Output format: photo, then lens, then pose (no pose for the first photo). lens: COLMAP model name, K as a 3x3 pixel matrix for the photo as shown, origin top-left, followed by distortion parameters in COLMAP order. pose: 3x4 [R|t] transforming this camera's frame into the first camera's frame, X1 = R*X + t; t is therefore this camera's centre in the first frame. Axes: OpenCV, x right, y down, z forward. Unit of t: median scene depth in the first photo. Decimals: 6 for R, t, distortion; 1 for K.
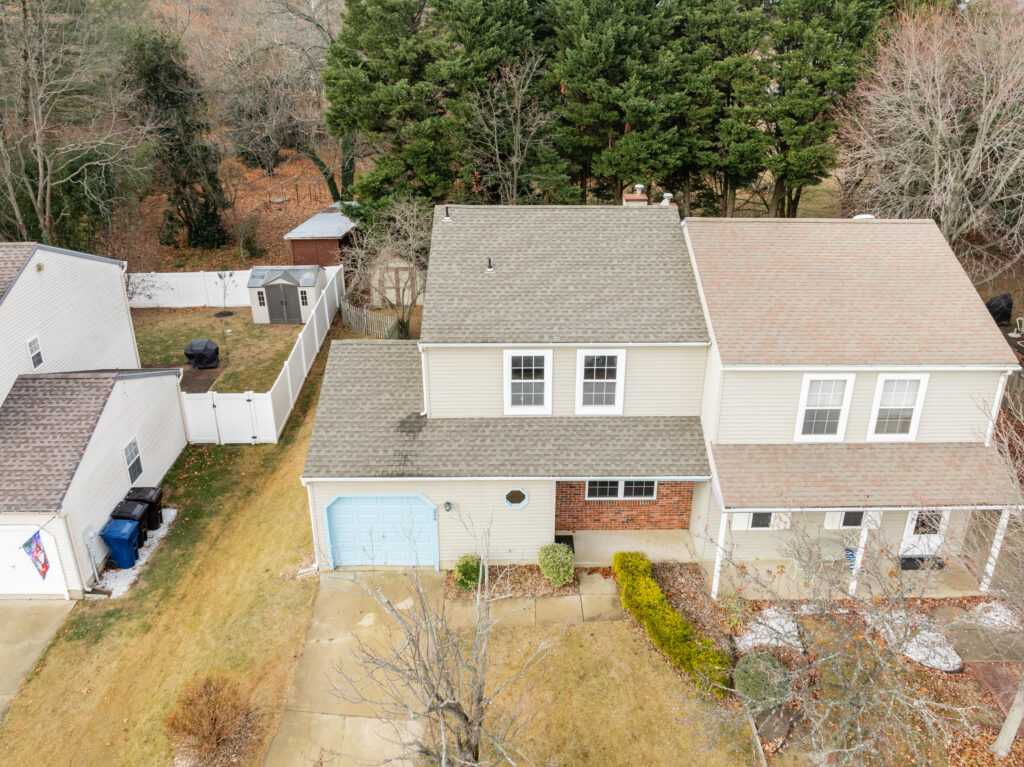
lens RADIAL K [[806.6, 0, 531.4], [0, 806.6, 347.3], [0, 0, 1]] dist [-0.042935, 0.007129]
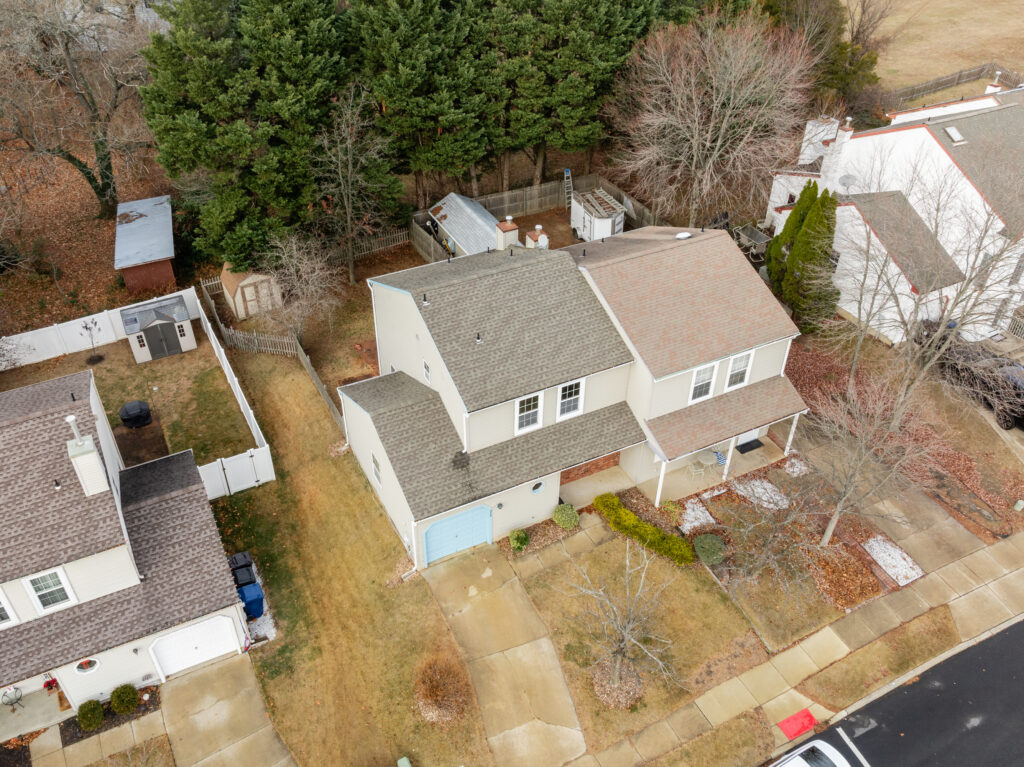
lens RADIAL K [[836.2, 0, 478.0], [0, 836.2, 380.5], [0, 0, 1]] dist [-0.040895, 0.000978]
pose [[0.908747, -0.266761, 0.320963, -0.550077], [0.178233, 0.943458, 0.279499, -0.445770], [-0.377375, -0.196788, 0.904910, -0.341577]]
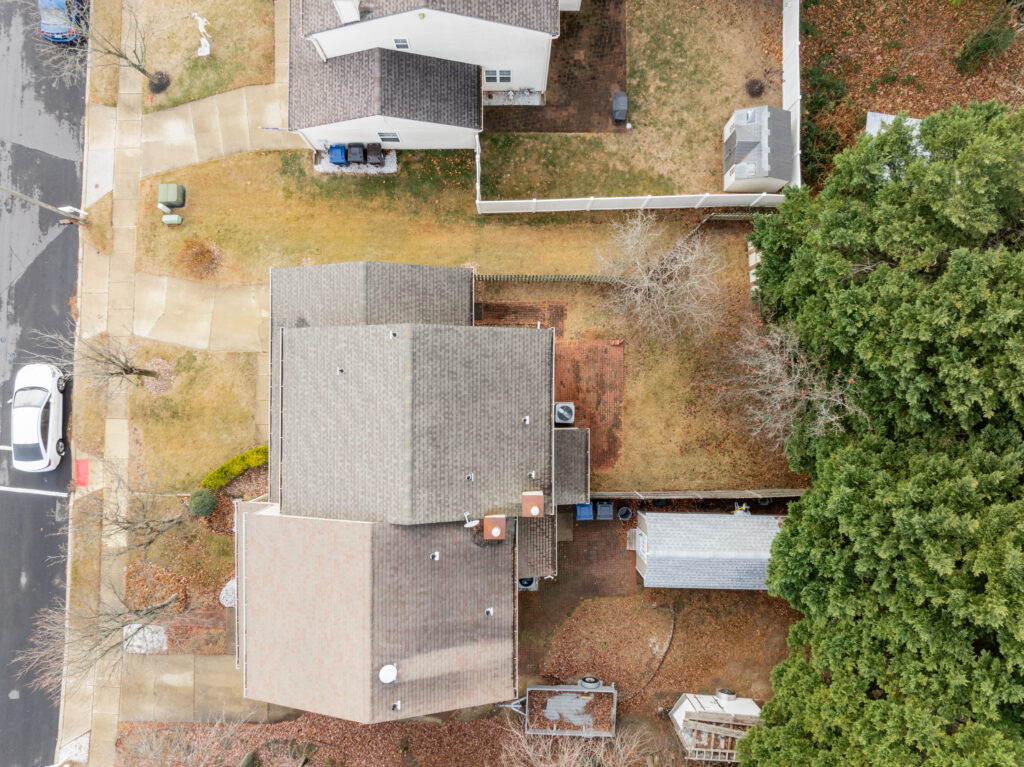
lens RADIAL K [[724.4, 0, 510.0], [0, 724.4, 385.4], [0, 0, 1]] dist [-0.041104, 0.004734]
pose [[-0.026680, 0.999392, -0.022437, -0.007399], [-0.389323, 0.010285, 0.921044, -1.368787], [0.920715, 0.033309, 0.388812, 0.799395]]
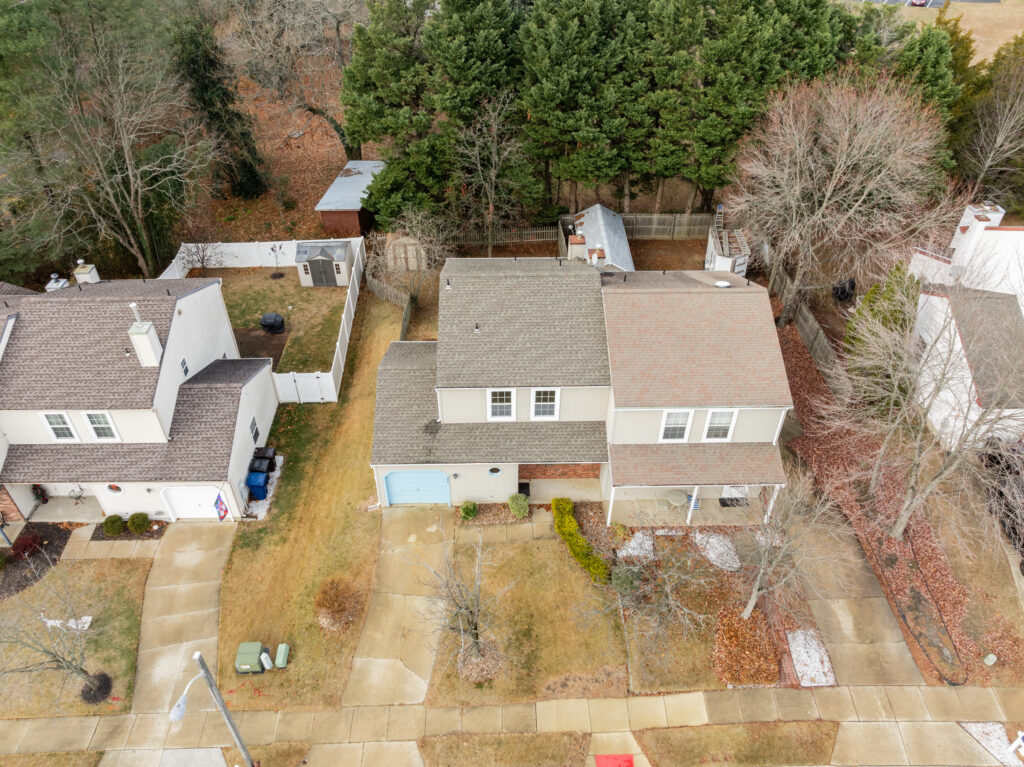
lens RADIAL K [[724.4, 0, 510.0], [0, 724.4, 385.4], [0, 0, 1]] dist [-0.041104, 0.004734]
pose [[0.999982, -0.004091, -0.004282, 0.019081], [0.005145, 0.958222, 0.285980, -0.404103], [0.002933, -0.285997, 0.958226, -0.399480]]
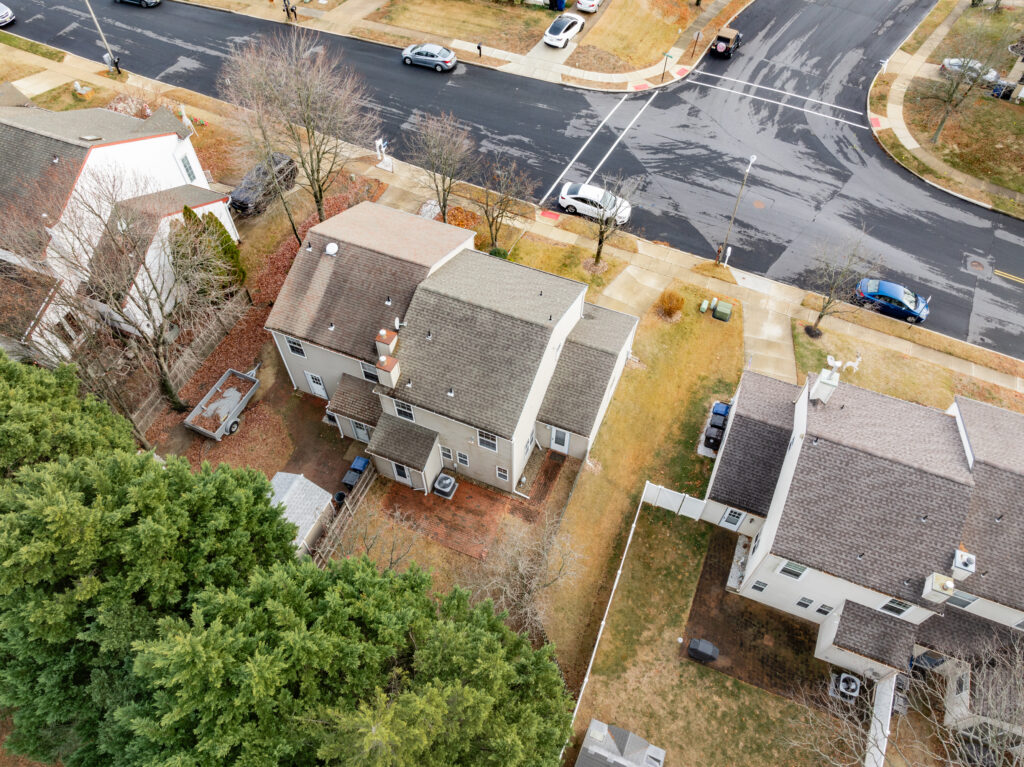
lens RADIAL K [[724.4, 0, 510.0], [0, 724.4, 385.4], [0, 0, 1]] dist [-0.041104, 0.004734]
pose [[-0.912655, -0.336762, 0.231629, -0.454144], [0.152057, 0.246281, 0.957196, -1.695381], [-0.379393, 0.908811, -0.173563, 1.537509]]
